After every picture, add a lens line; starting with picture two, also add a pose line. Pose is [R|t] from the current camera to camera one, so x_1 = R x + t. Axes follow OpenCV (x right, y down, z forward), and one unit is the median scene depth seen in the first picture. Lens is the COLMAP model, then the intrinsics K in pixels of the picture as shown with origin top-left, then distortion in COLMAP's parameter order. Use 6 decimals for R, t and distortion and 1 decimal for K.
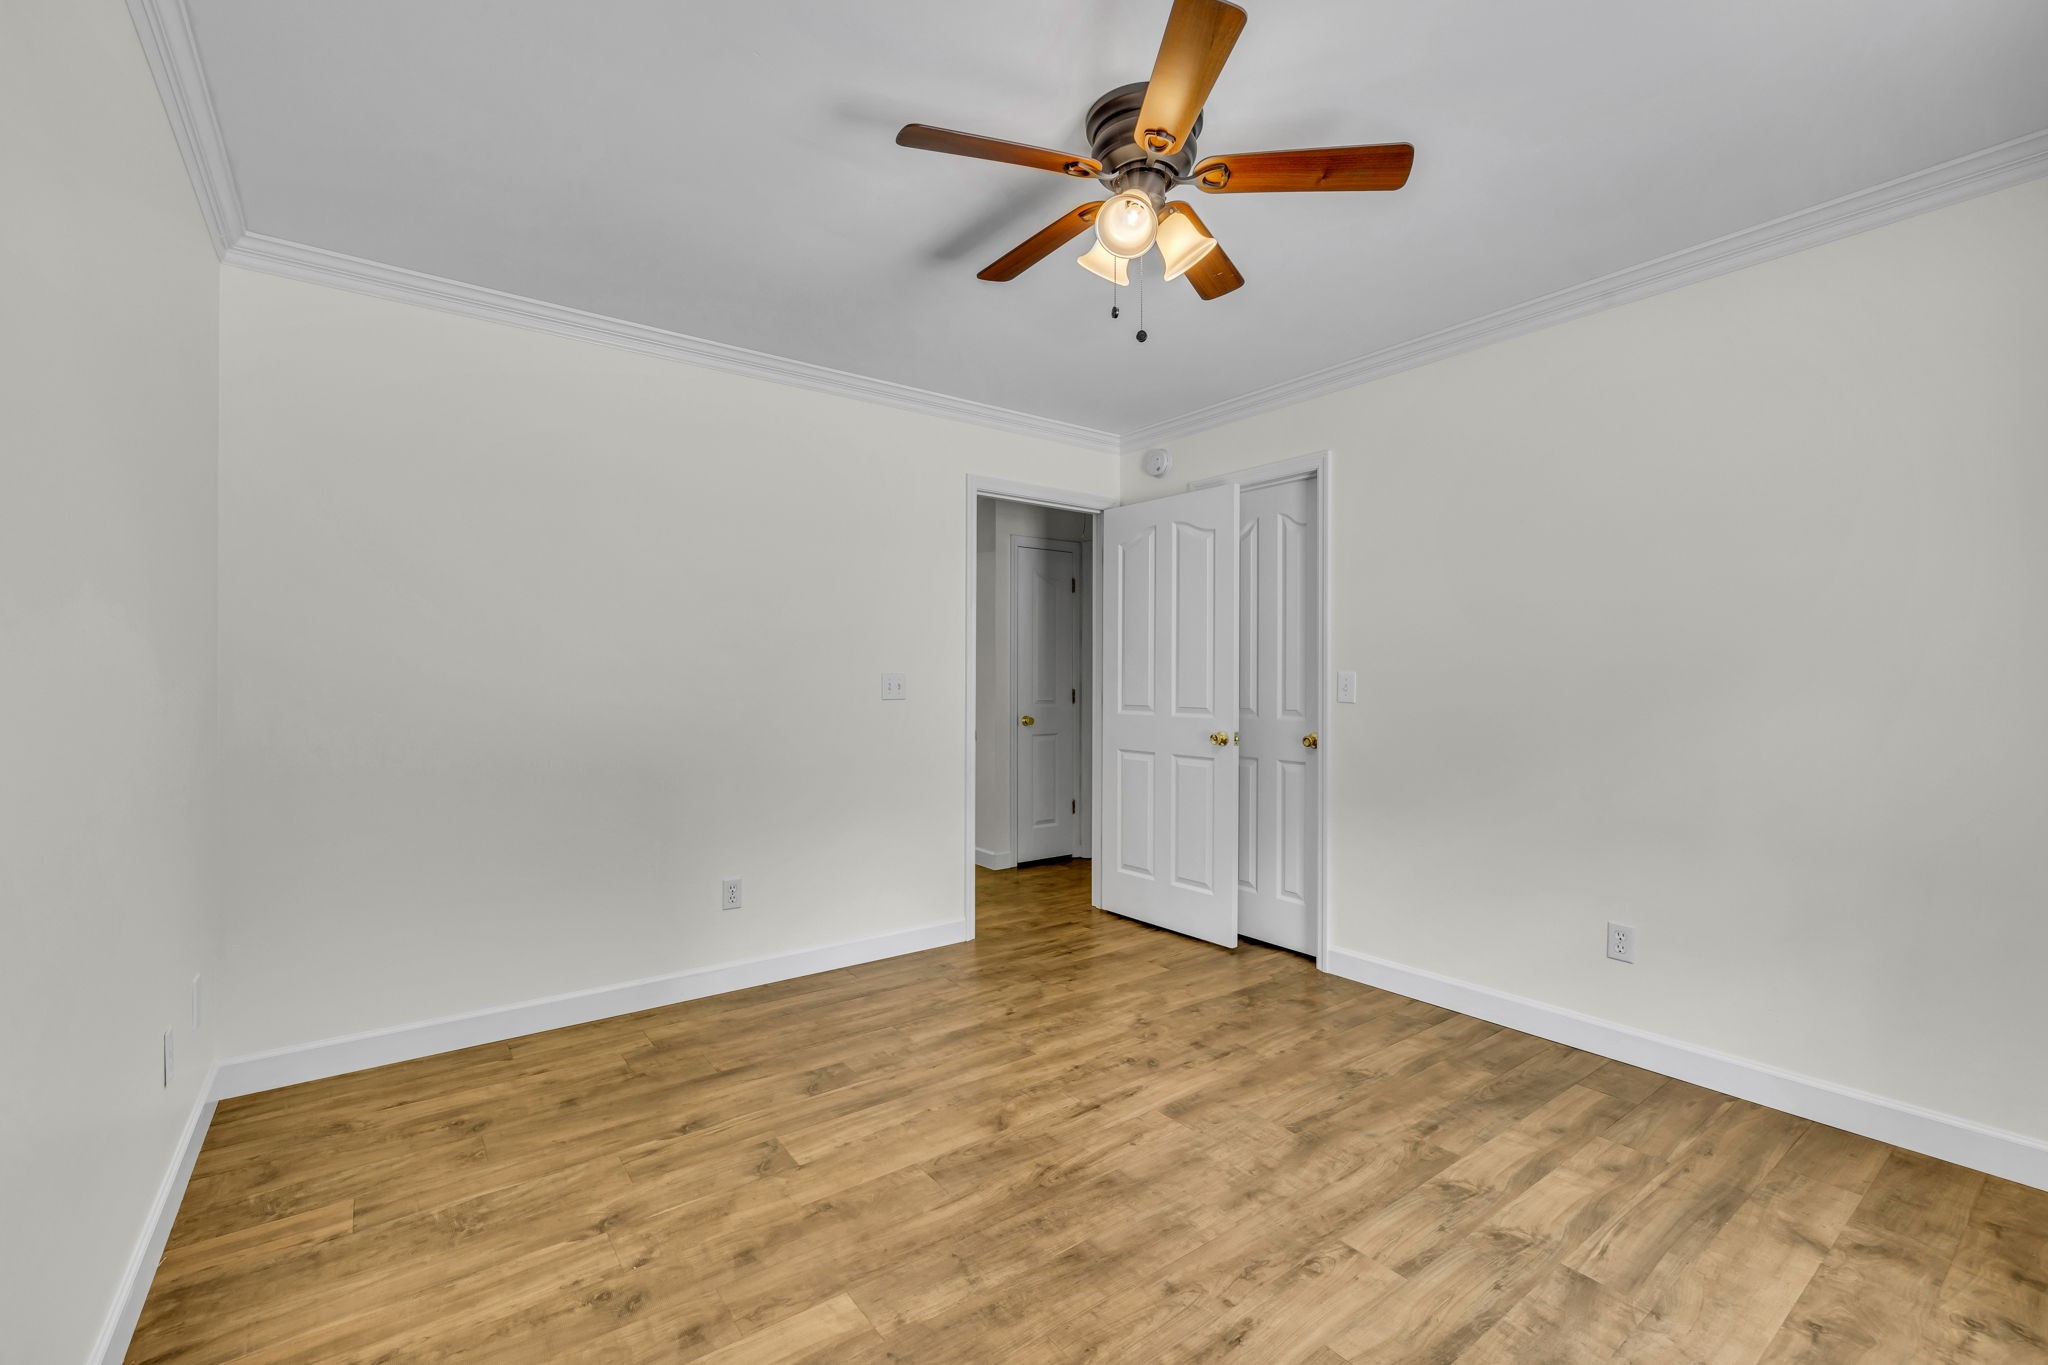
lens RADIAL K [[872.4, 0, 1020.8], [0, 872.4, 675.1], [0, 0, 1]] dist [-0.001431, -0.000268]
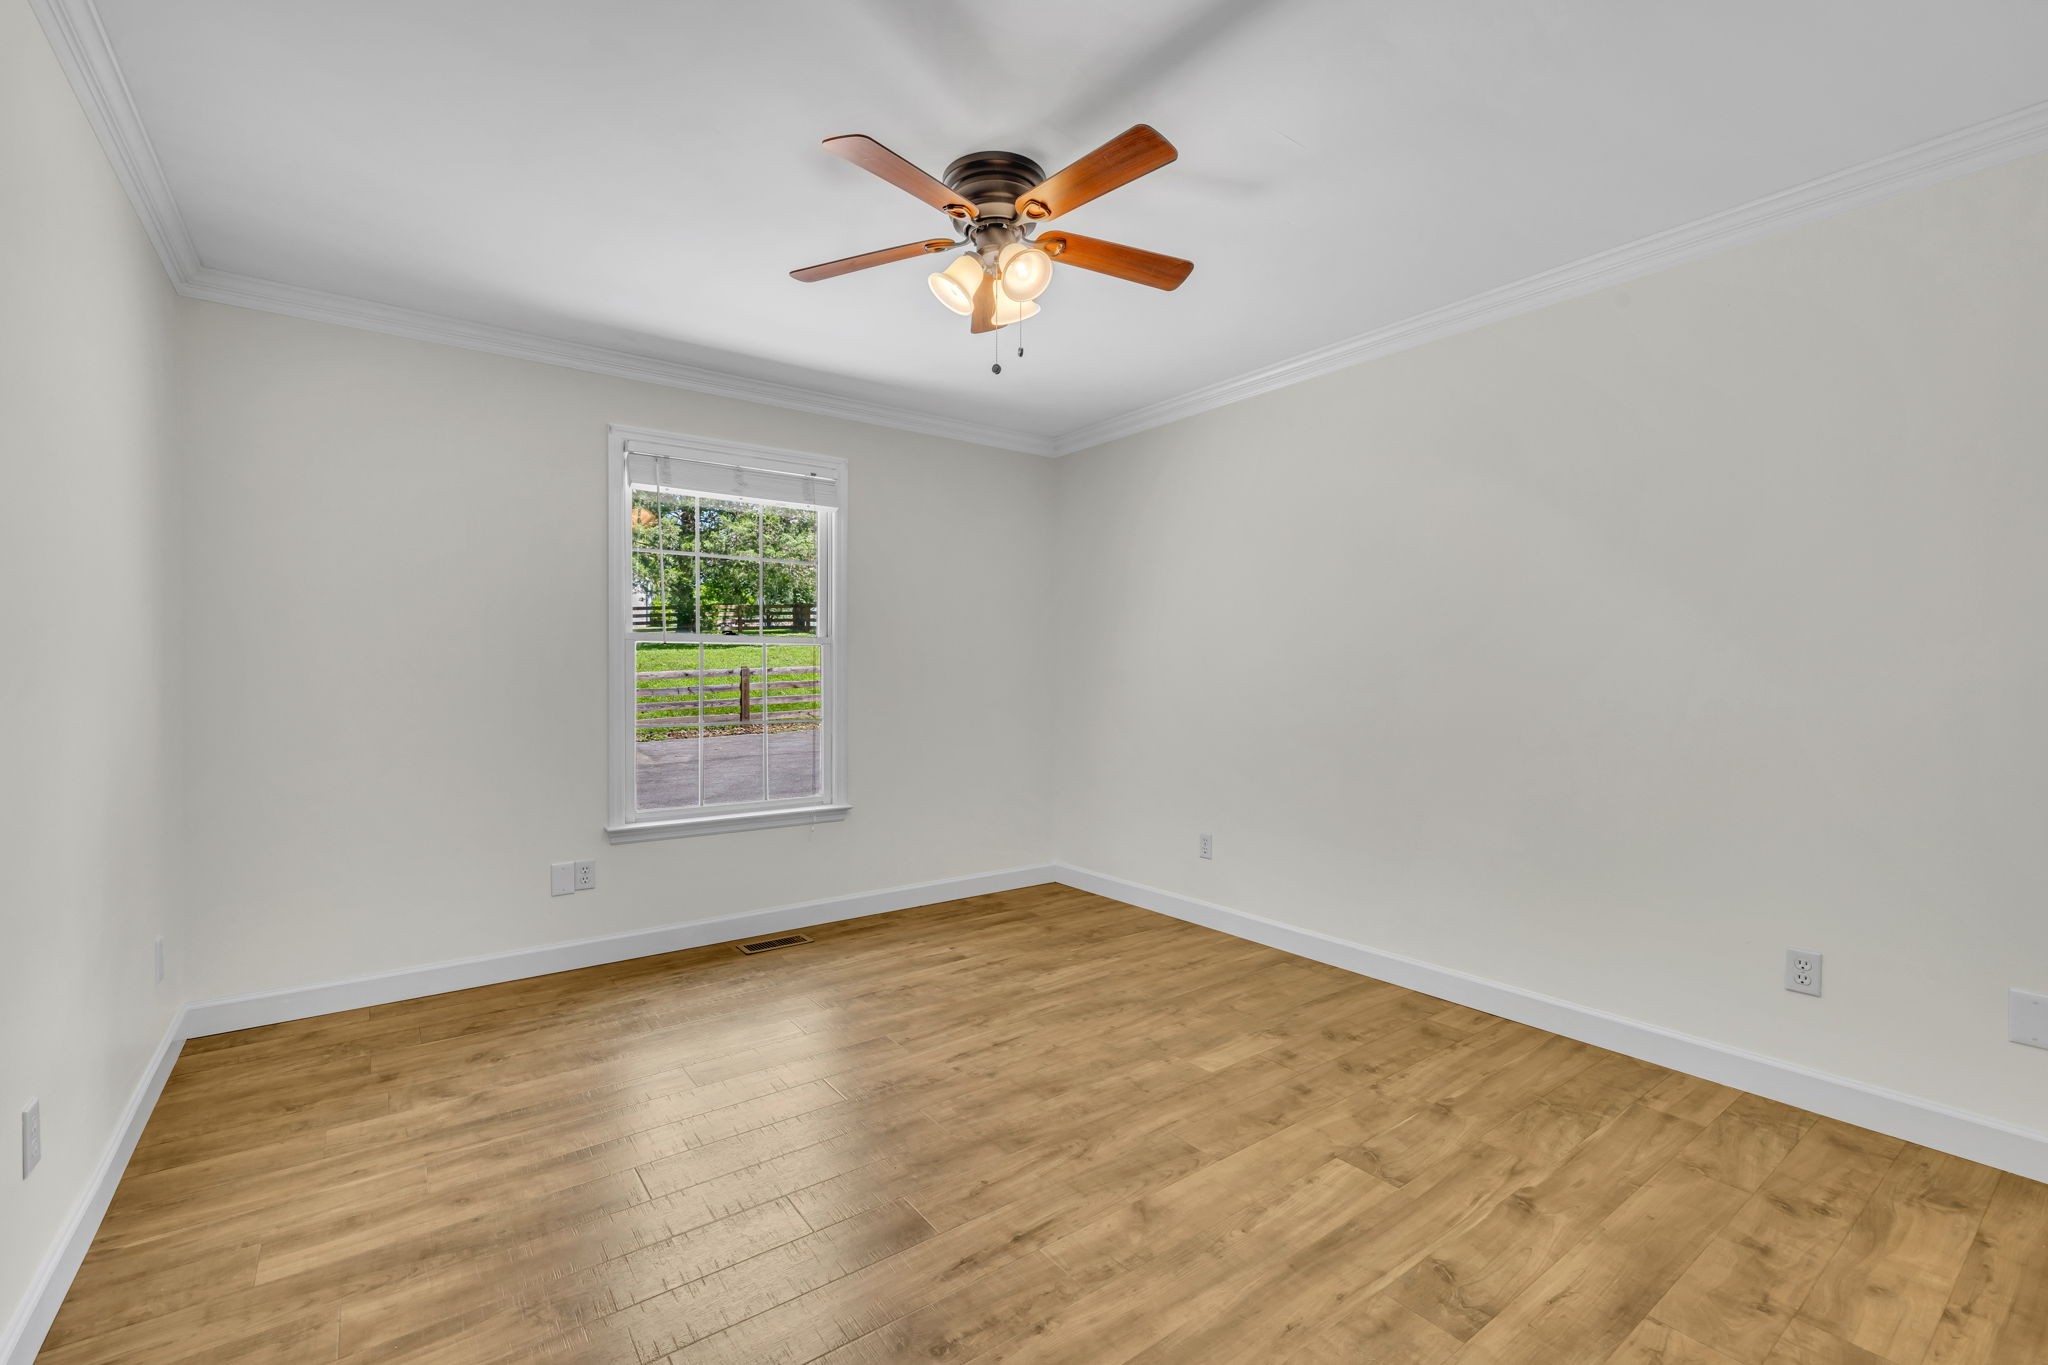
lens RADIAL K [[872.4, 0, 1020.8], [0, 872.4, 675.1], [0, 0, 1]] dist [-0.001431, -0.000268]
pose [[-0.999985, -0.002049, 0.005072, 0.091812], [-0.002062, 0.999994, -0.002610, 0.029429], [-0.005066, -0.002620, -0.999984, 1.942599]]
